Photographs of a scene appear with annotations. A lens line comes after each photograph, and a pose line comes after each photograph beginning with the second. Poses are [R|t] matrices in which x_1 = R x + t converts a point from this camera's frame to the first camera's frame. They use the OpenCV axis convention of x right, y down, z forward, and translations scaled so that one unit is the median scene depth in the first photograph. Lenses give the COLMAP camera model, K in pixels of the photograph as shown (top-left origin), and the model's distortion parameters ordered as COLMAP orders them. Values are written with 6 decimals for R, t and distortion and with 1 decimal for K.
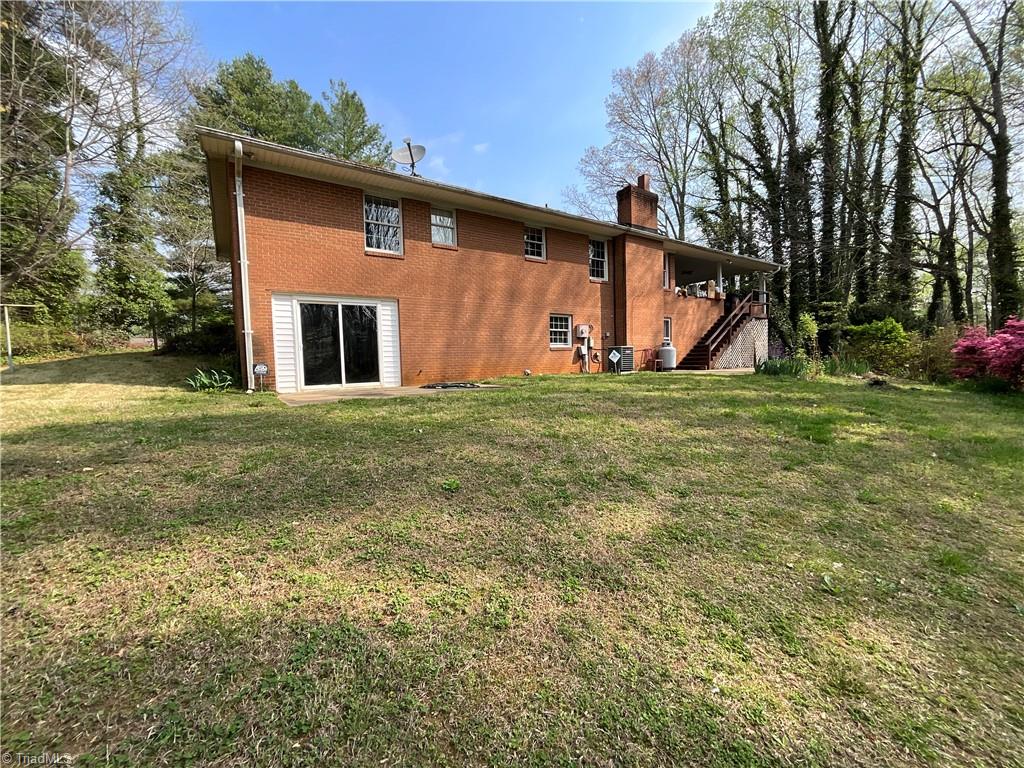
lens RADIAL K [[412.5, 0, 513.0], [0, 412.5, 384.1], [0, 0, 1]] dist [-0.000487, -0.000701]
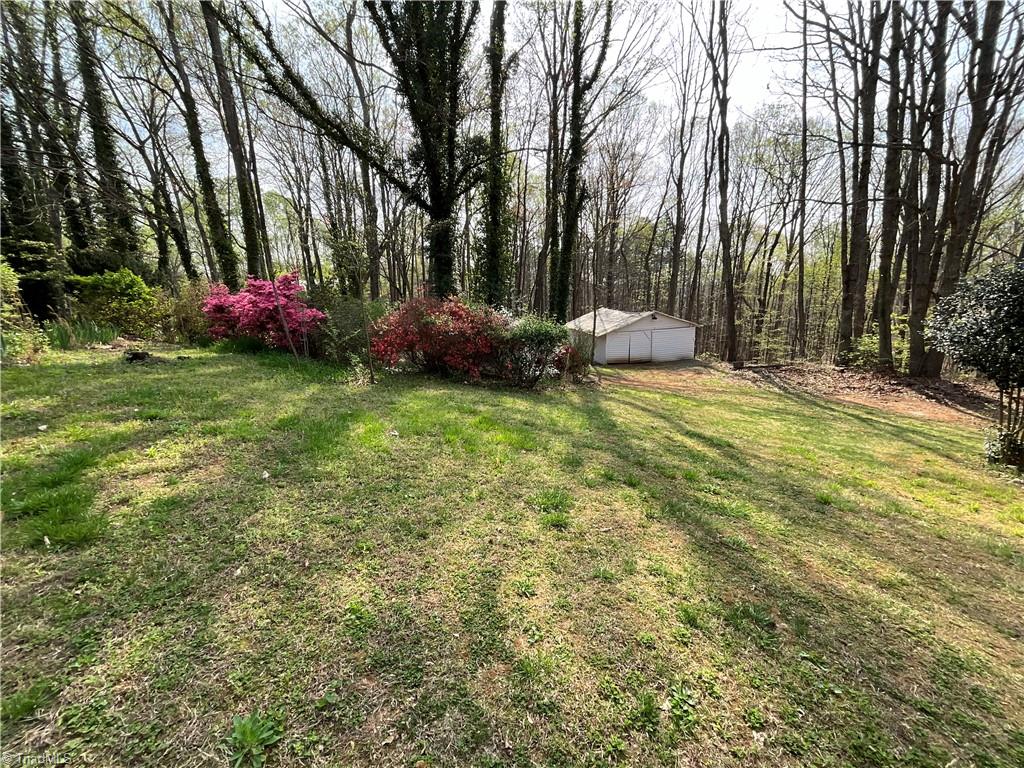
lens RADIAL K [[412.5, 0, 513.0], [0, 412.5, 384.1], [0, 0, 1]] dist [-0.000487, -0.000701]
pose [[0.087426, -0.197512, 0.976394, 0.140775], [0.088072, 0.977842, 0.189919, -0.024729], [-0.992270, 0.069389, 0.102884, 0.172598]]
